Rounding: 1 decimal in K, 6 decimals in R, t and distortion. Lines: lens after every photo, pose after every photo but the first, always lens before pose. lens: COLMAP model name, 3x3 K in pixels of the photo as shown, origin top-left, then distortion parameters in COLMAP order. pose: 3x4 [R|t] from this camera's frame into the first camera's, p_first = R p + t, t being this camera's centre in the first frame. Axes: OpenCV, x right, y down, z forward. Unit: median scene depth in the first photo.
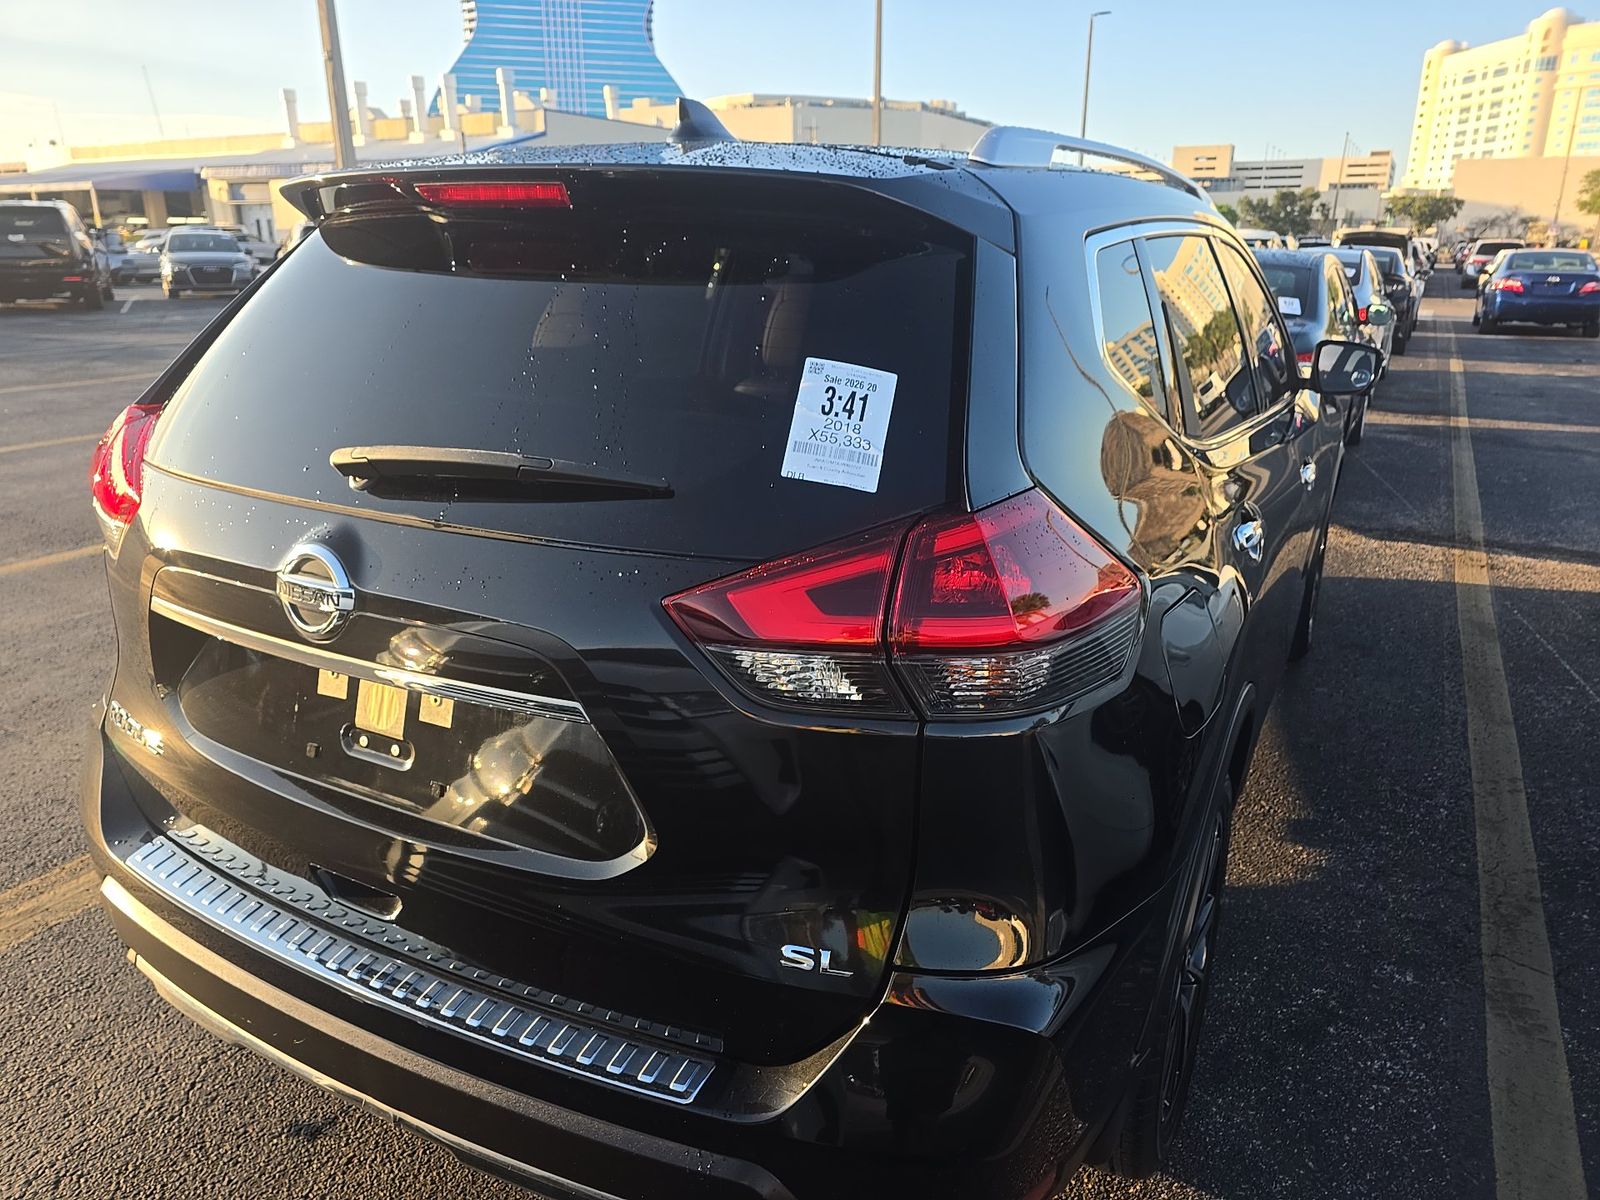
lens RADIAL K [[1085.3, 0, 805.6], [0, 1085.3, 609.9], [0, 0, 1]] dist [0.047041, -0.059118]
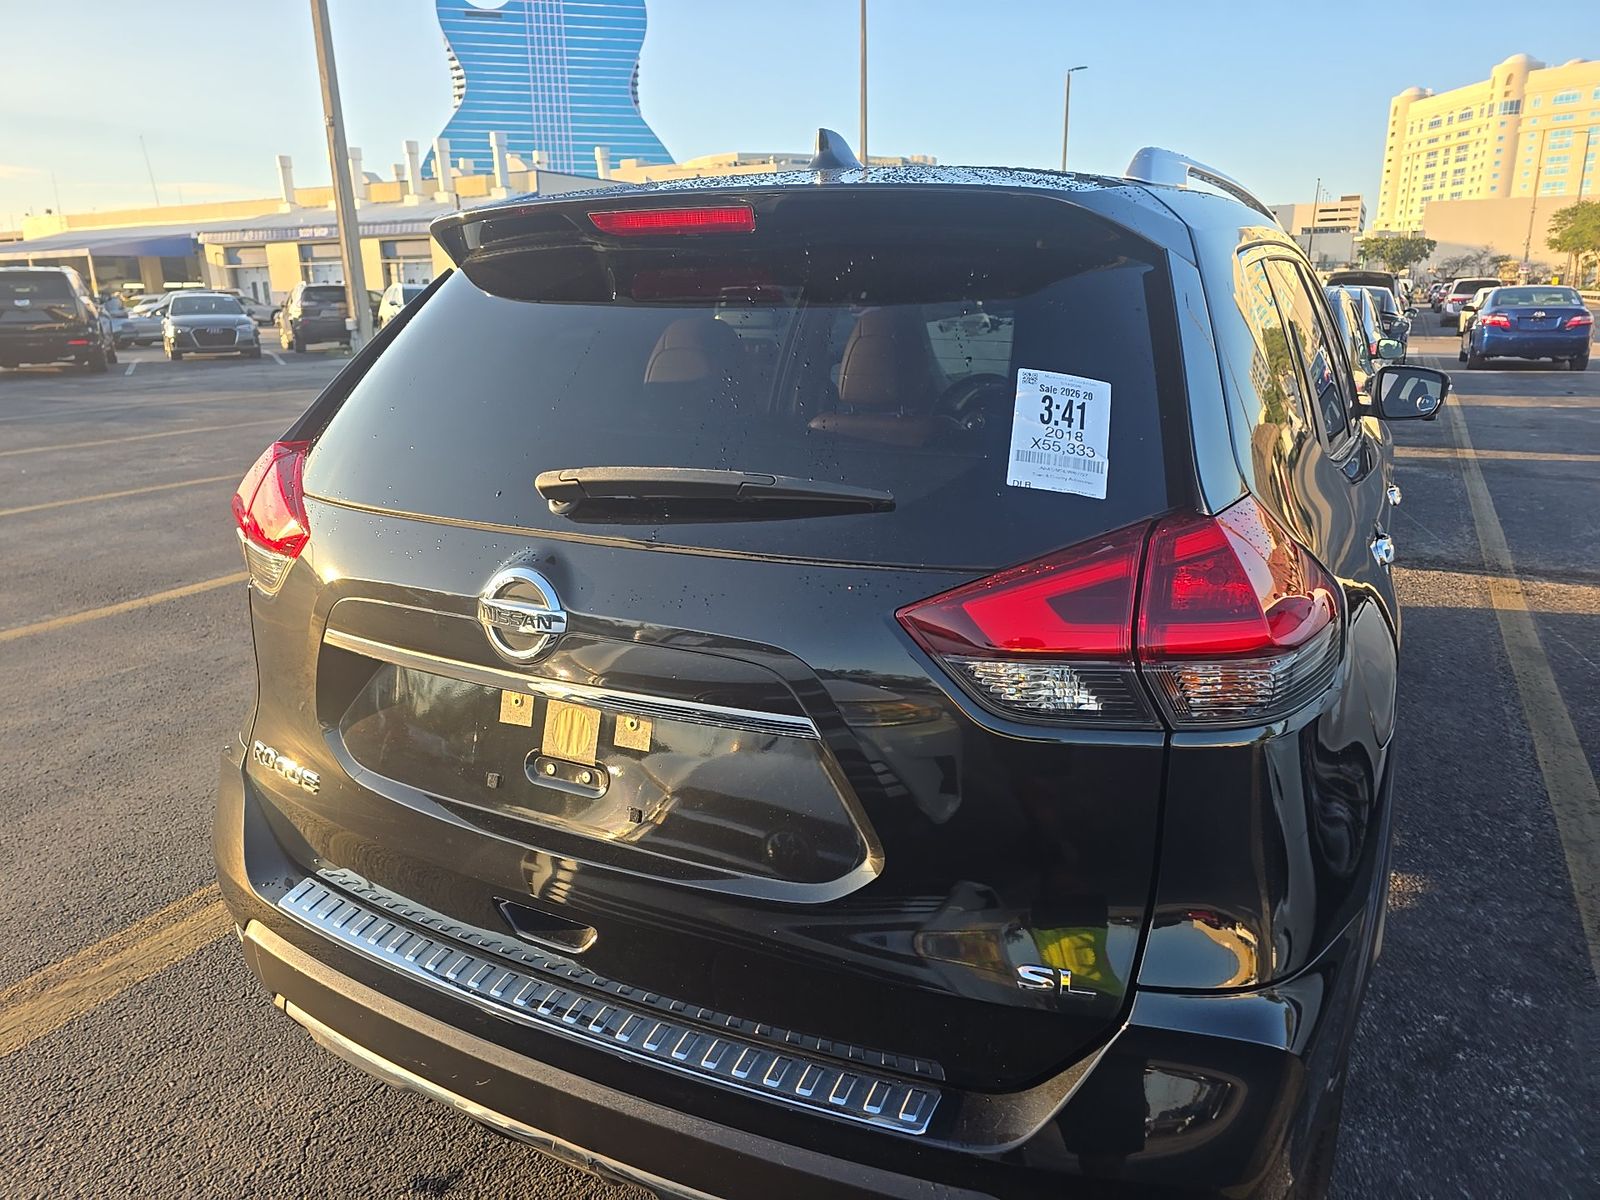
lens RADIAL K [[1085.3, 0, 803.0], [0, 1085.3, 609.4], [0, 0, 1]] dist [0.047041, -0.059118]
pose [[0.999753, -0.021430, 0.005866, -0.118548], [0.021668, 0.998787, -0.044213, 0.016175], [-0.004911, 0.044329, 0.999005, 0.007507]]
